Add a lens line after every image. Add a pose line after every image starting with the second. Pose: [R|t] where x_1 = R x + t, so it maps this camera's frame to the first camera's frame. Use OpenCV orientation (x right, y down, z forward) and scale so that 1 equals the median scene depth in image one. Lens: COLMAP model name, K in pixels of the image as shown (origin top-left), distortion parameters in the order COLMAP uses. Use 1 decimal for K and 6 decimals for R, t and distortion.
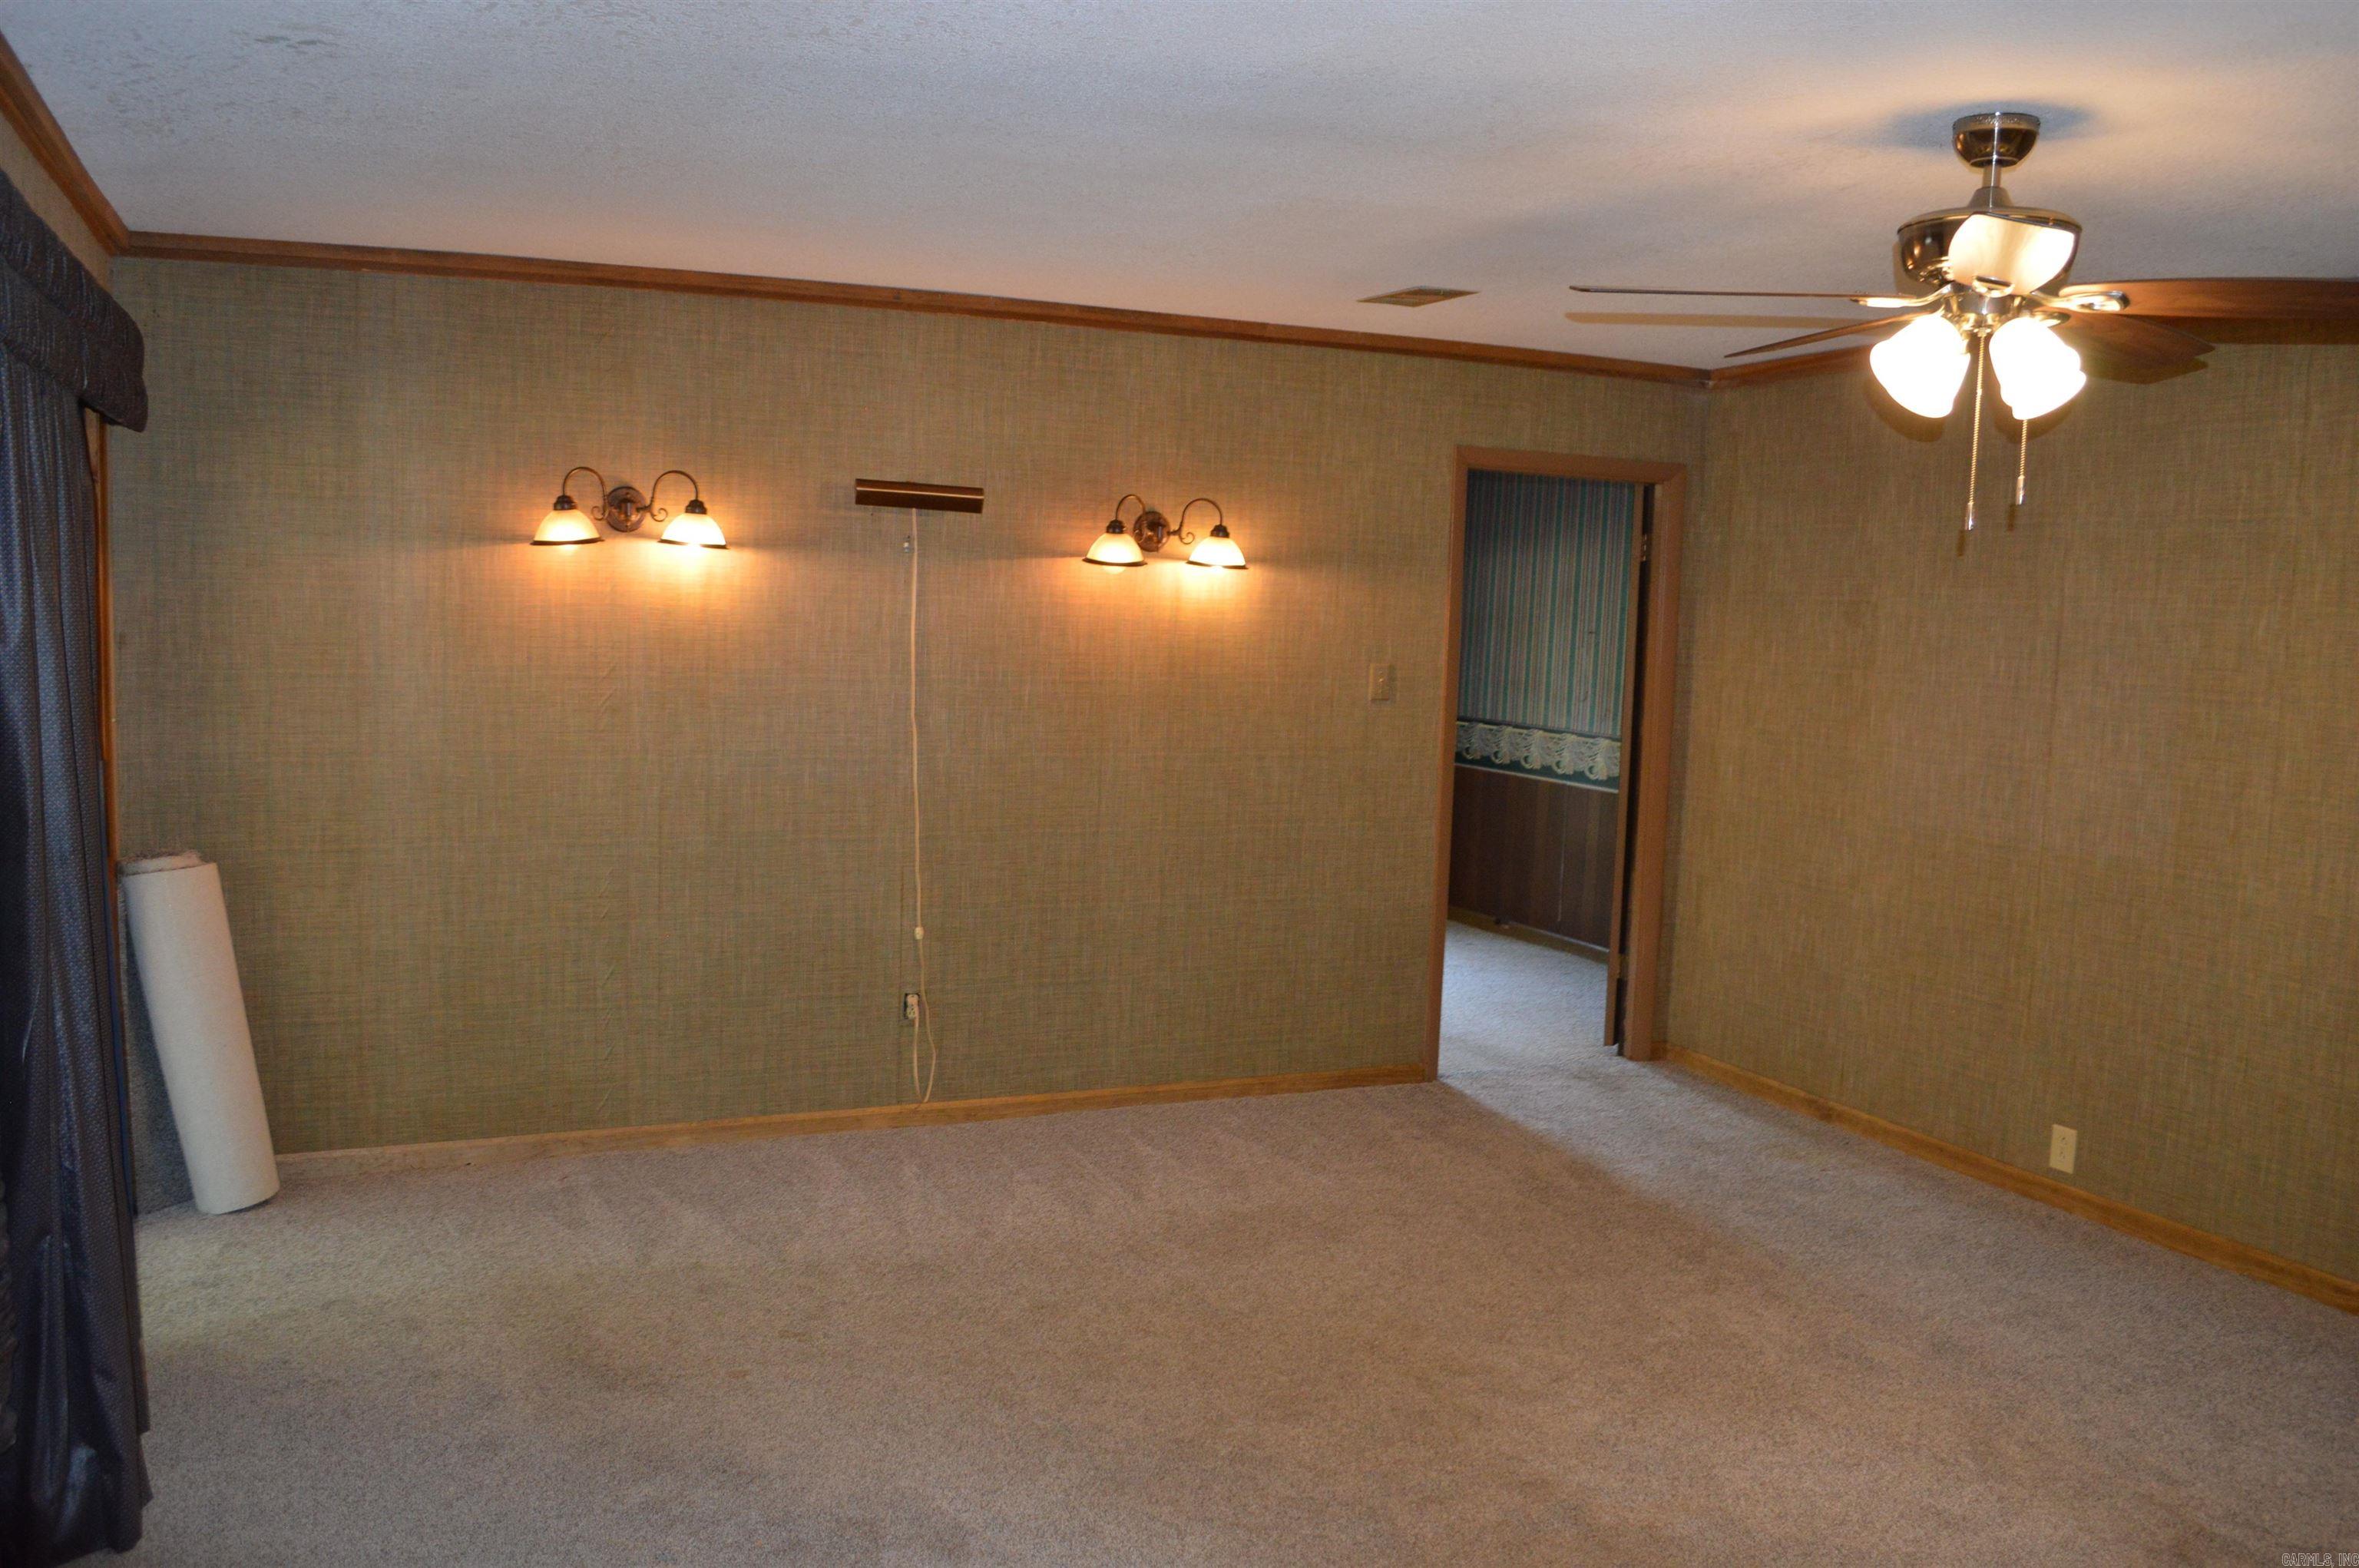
lens RADIAL K [[1899.6, 0, 1169.5], [0, 1899.6, 791.1], [0, 0, 1]] dist [-0.066119, -0.001214]
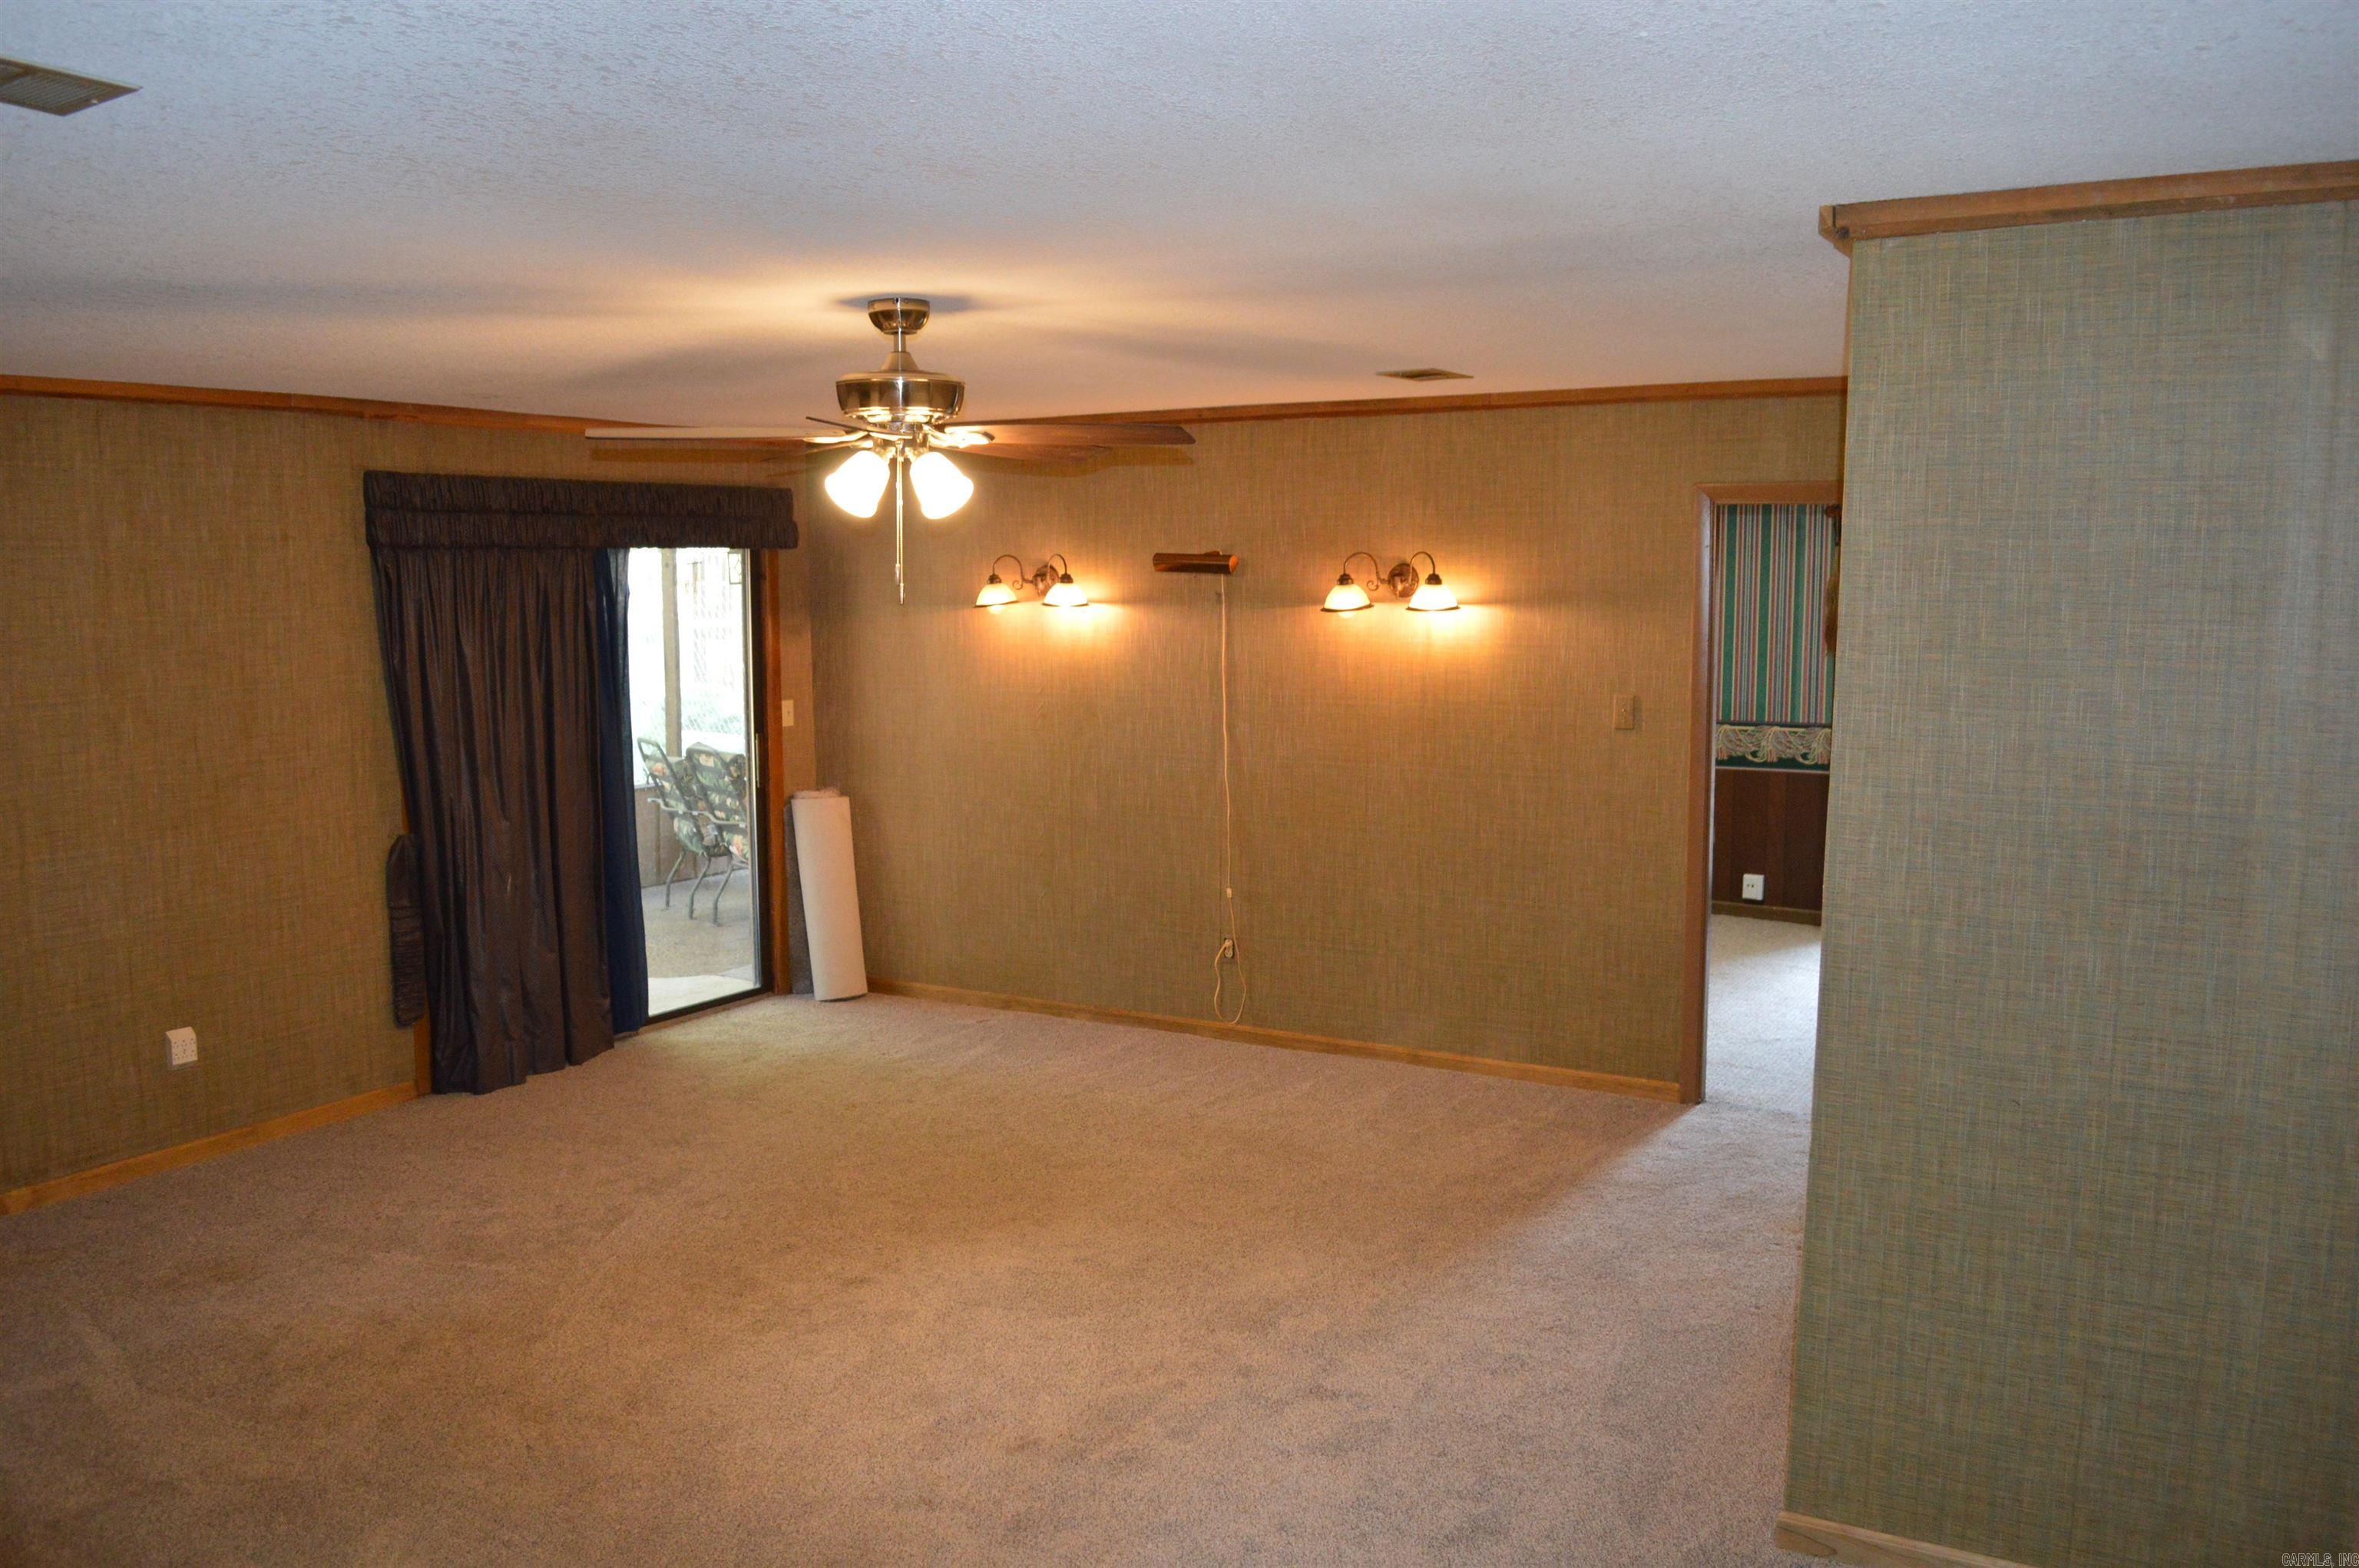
lens RADIAL K [[1899.6, 0, 1169.5], [0, 1899.6, 791.1], [0, 0, 1]] dist [-0.066119, -0.001214]
pose [[0.578127, 0.060204, -0.813723, 0.918624], [-0.063359, 0.997575, 0.028791, -0.031024], [0.813483, 0.034911, 0.580540, 0.201617]]
